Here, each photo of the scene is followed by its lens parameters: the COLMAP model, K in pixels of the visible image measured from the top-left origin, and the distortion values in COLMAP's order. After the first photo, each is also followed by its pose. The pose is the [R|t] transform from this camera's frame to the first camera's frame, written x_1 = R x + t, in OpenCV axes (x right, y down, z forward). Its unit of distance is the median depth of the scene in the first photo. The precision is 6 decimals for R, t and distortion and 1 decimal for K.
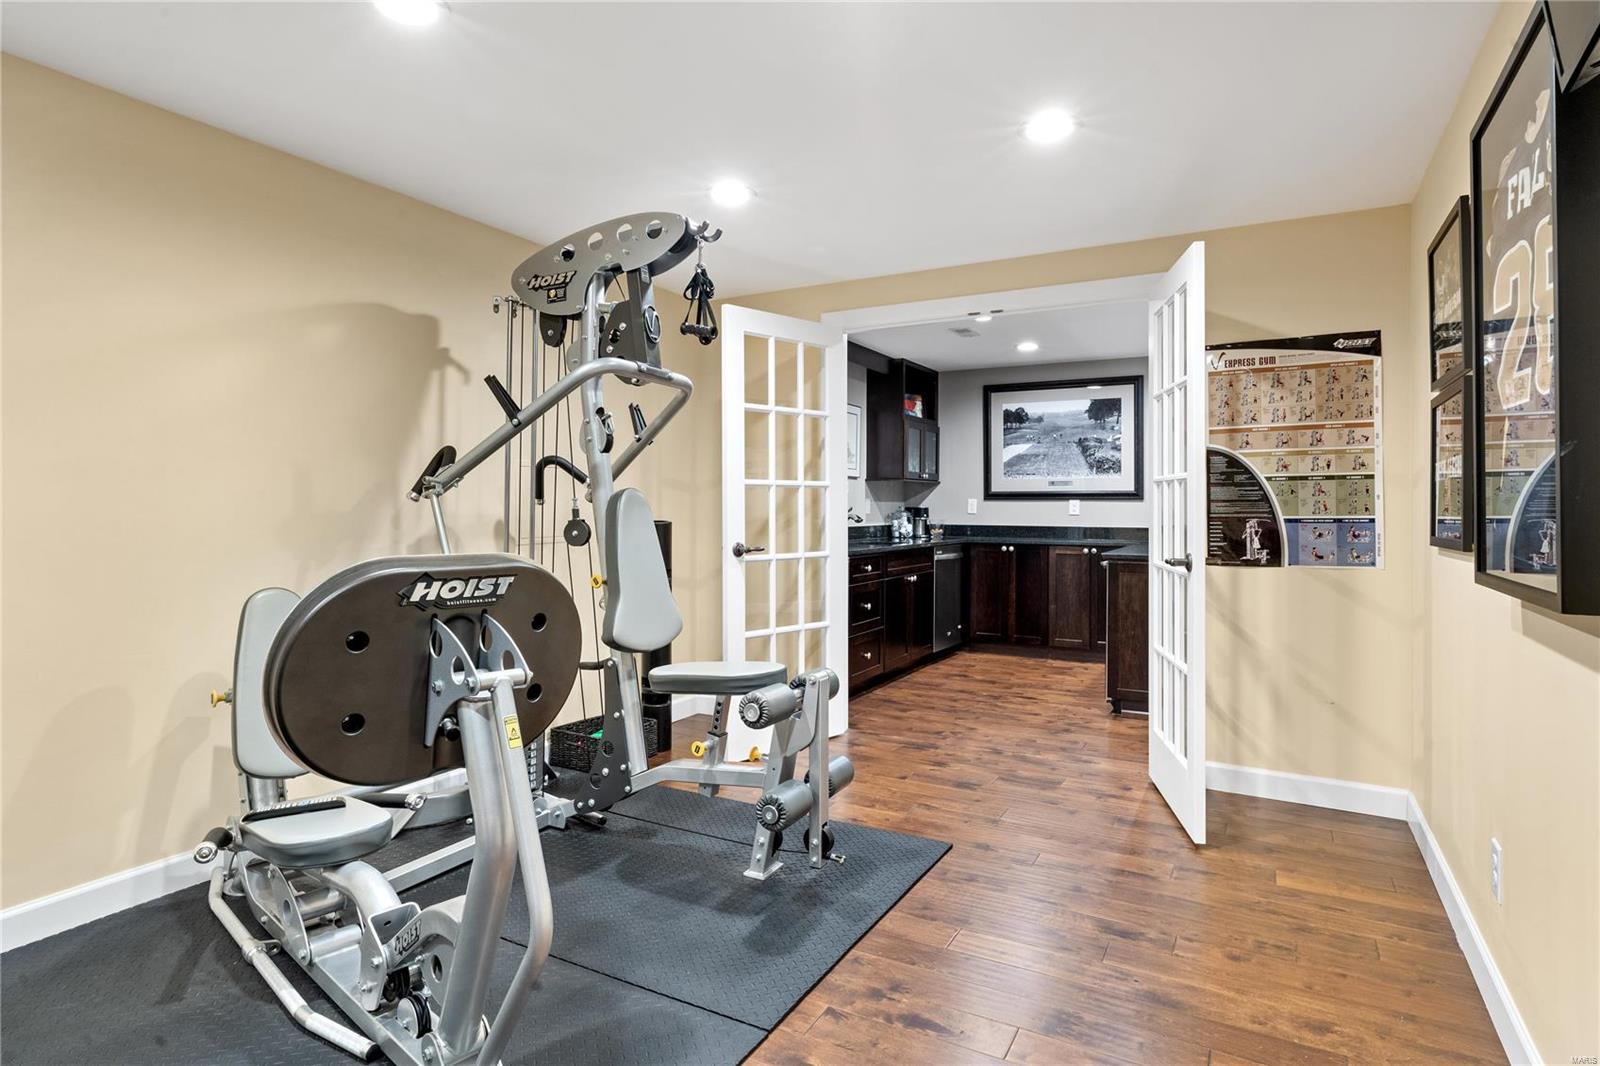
lens RADIAL K [[883.7, 0, 793.1], [0, 883.7, 508.1], [0, 0, 1]] dist [0.000010, -0.000045]
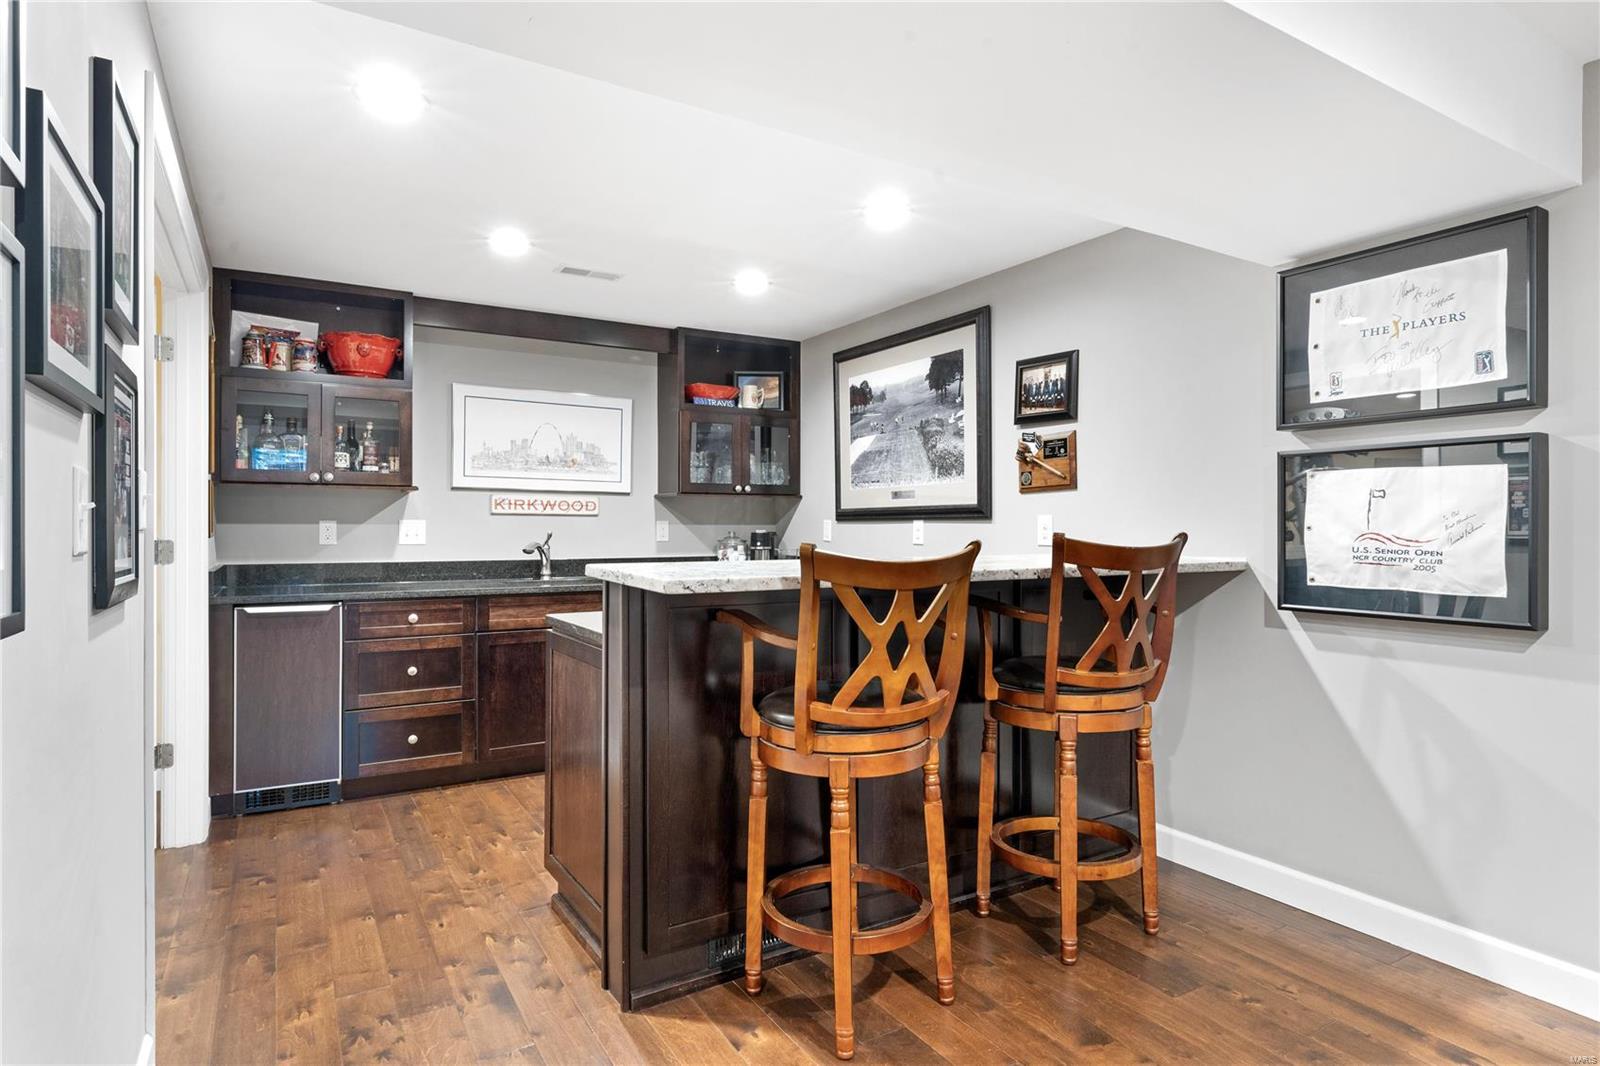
lens RADIAL K [[882.9, 0, 800.0], [0, 882.9, 533.0], [0, 0, 1]] dist [0.000172, -0.000005]
pose [[0.866512, -0.001711, -0.499154, 0.558413], [0.002847, 0.999995, 0.001515, -0.001440], [0.499148, -0.002734, 0.866512, 0.415836]]
